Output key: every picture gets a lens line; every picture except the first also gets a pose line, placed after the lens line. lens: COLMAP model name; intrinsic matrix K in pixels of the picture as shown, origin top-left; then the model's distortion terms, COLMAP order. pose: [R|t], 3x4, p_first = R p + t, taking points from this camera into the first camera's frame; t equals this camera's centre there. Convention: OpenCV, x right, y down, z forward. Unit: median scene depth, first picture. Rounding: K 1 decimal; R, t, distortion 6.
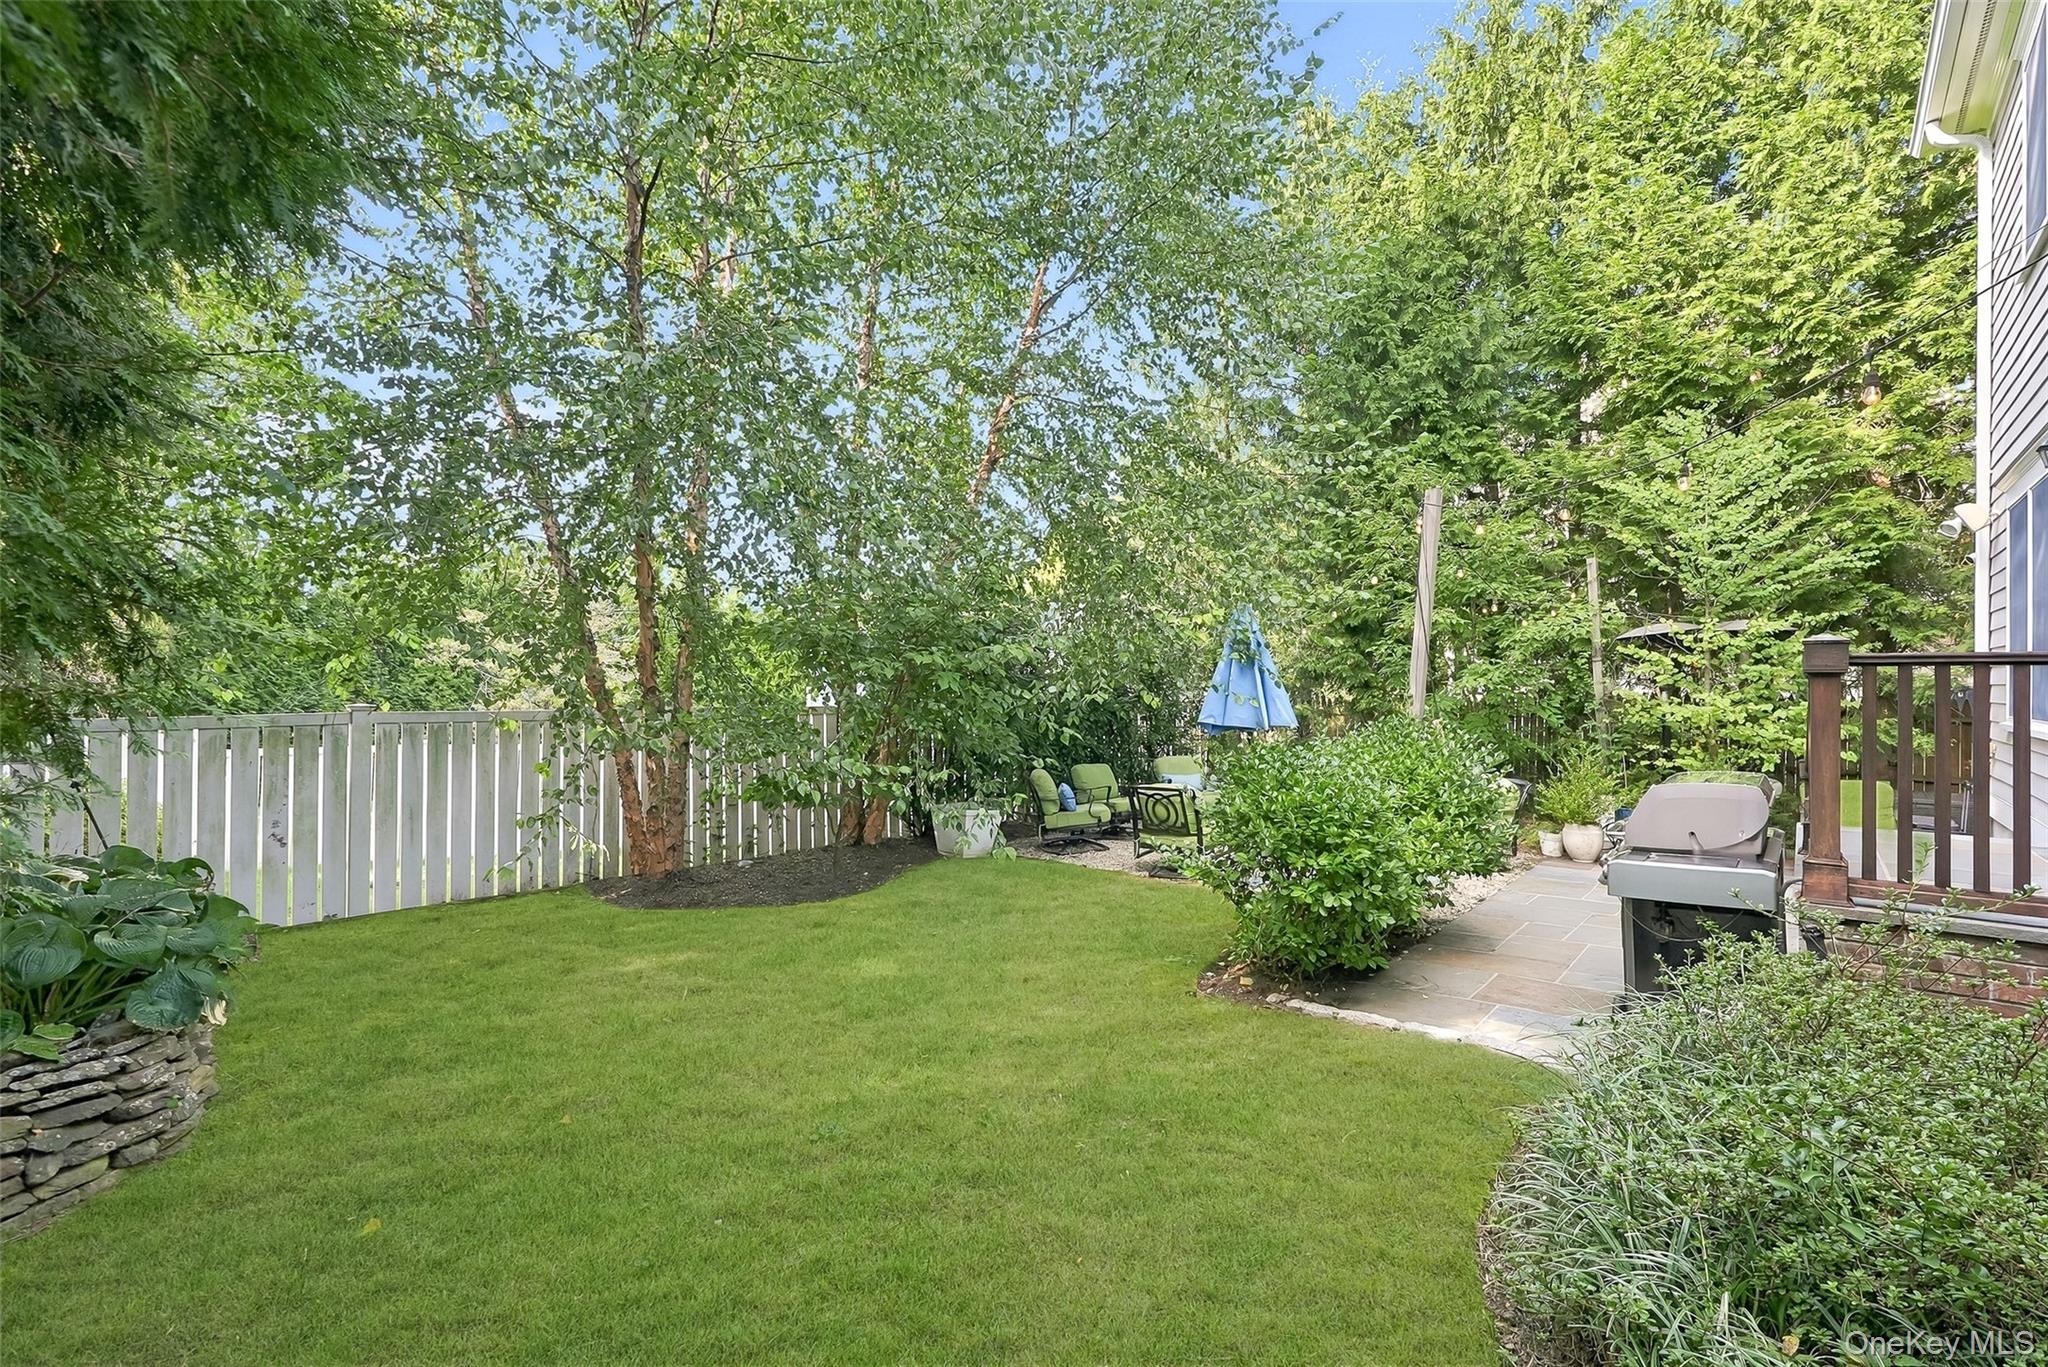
lens RADIAL K [[989.9, 0, 1023.8], [0, 989.9, 684.0], [0, 0, 1]] dist [-0.017986, 0.002974]
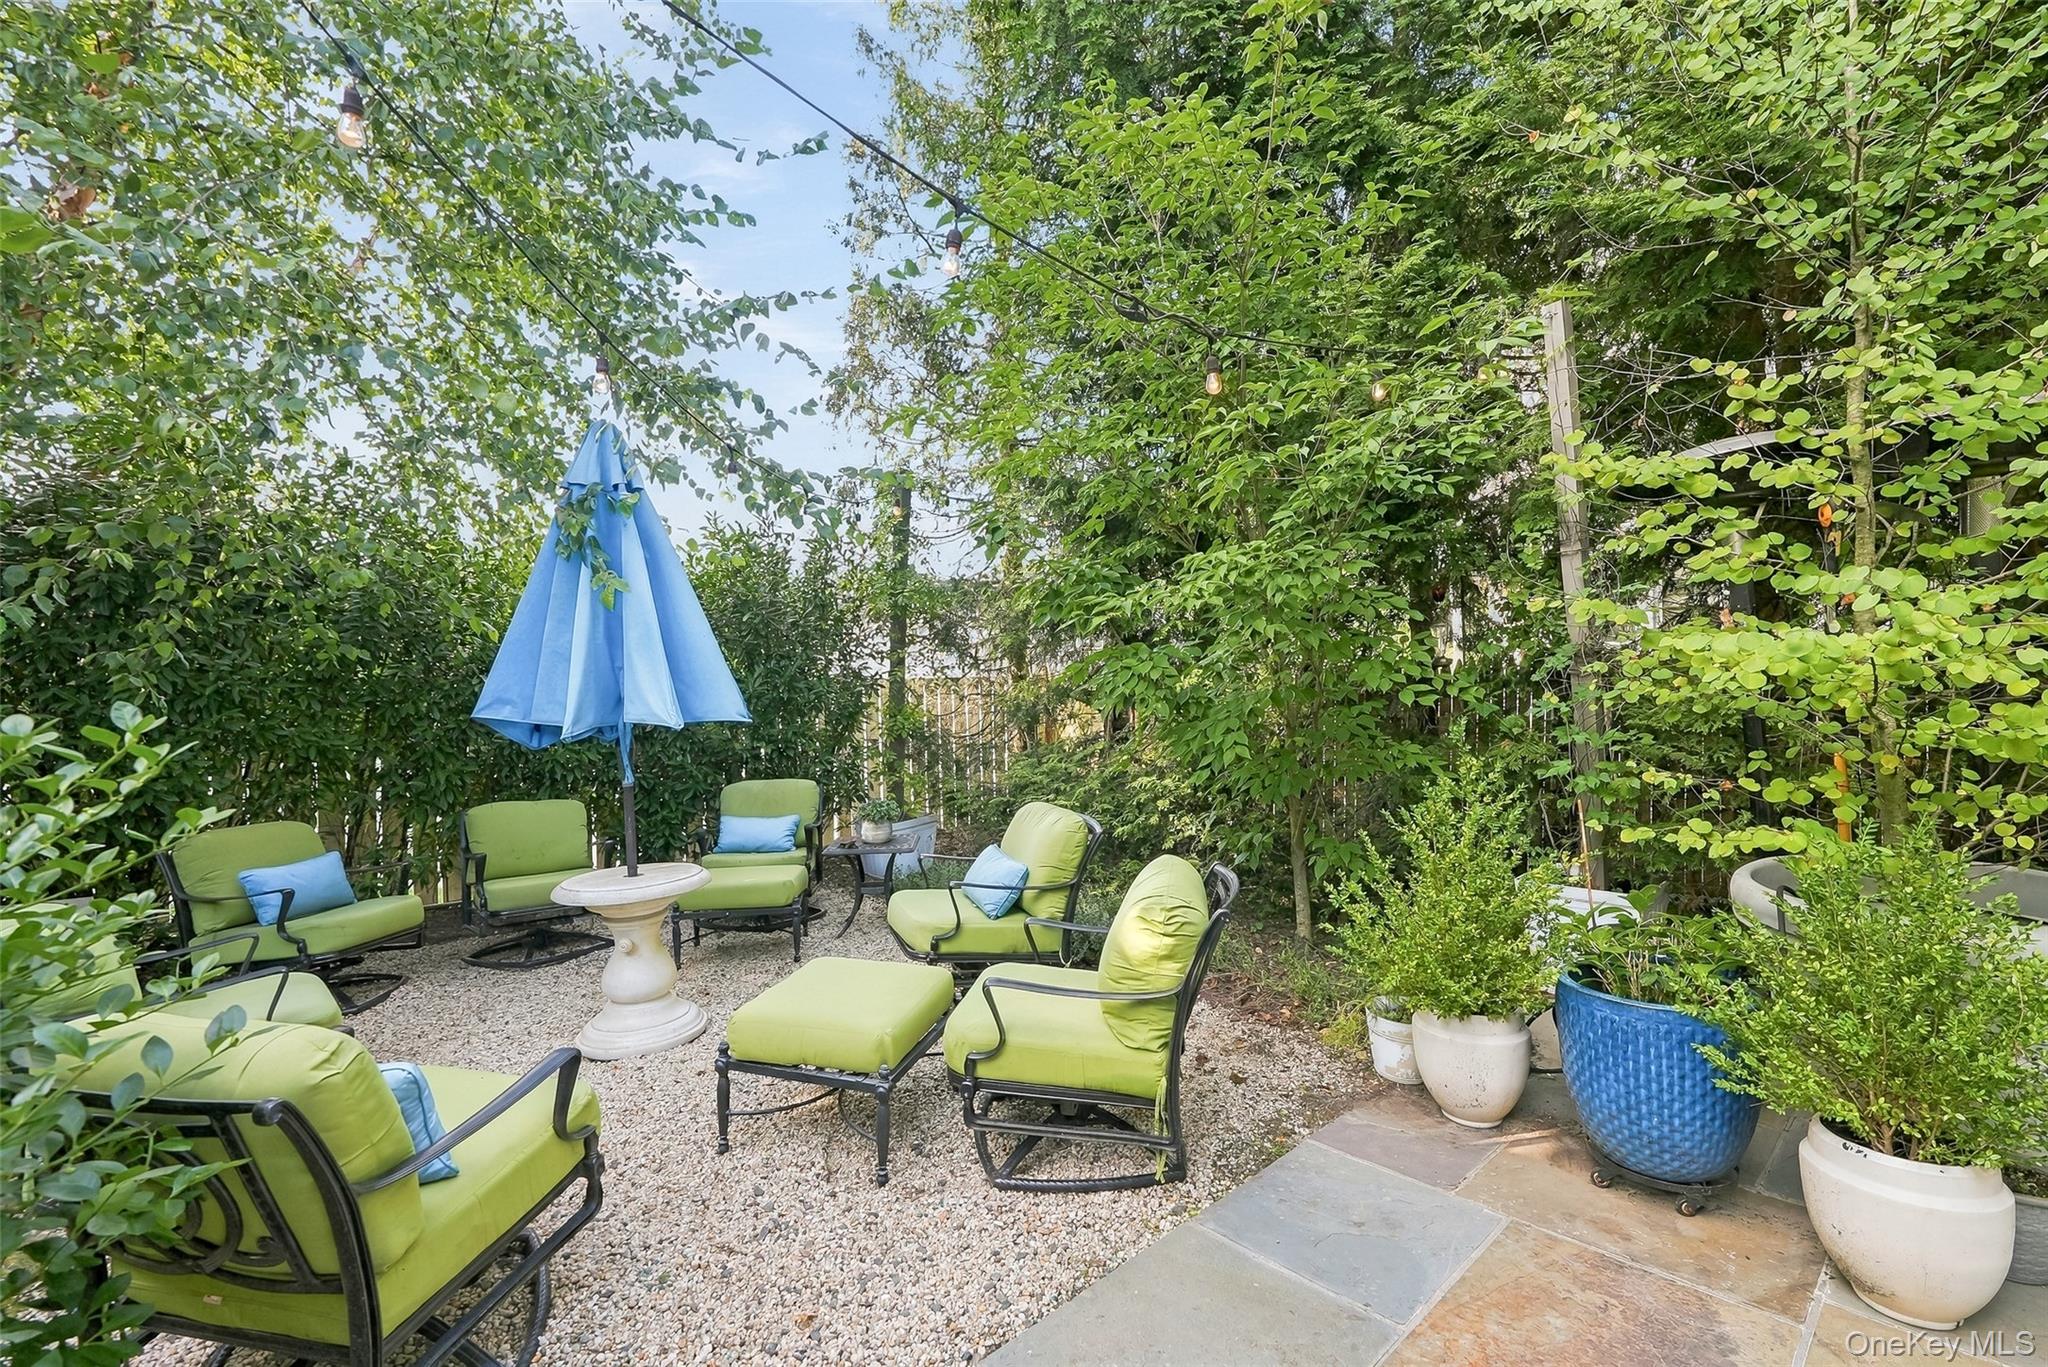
lens RADIAL K [[989.9, 0, 1024.1], [0, 989.9, 688.9], [0, 0, 1]] dist [-0.017986, 0.002974]
pose [[0.994658, -0.015765, -0.102014, 0.471937], [0.016437, 0.999848, 0.005748, 0.031150], [0.101908, -0.007394, 0.994766, 0.679405]]
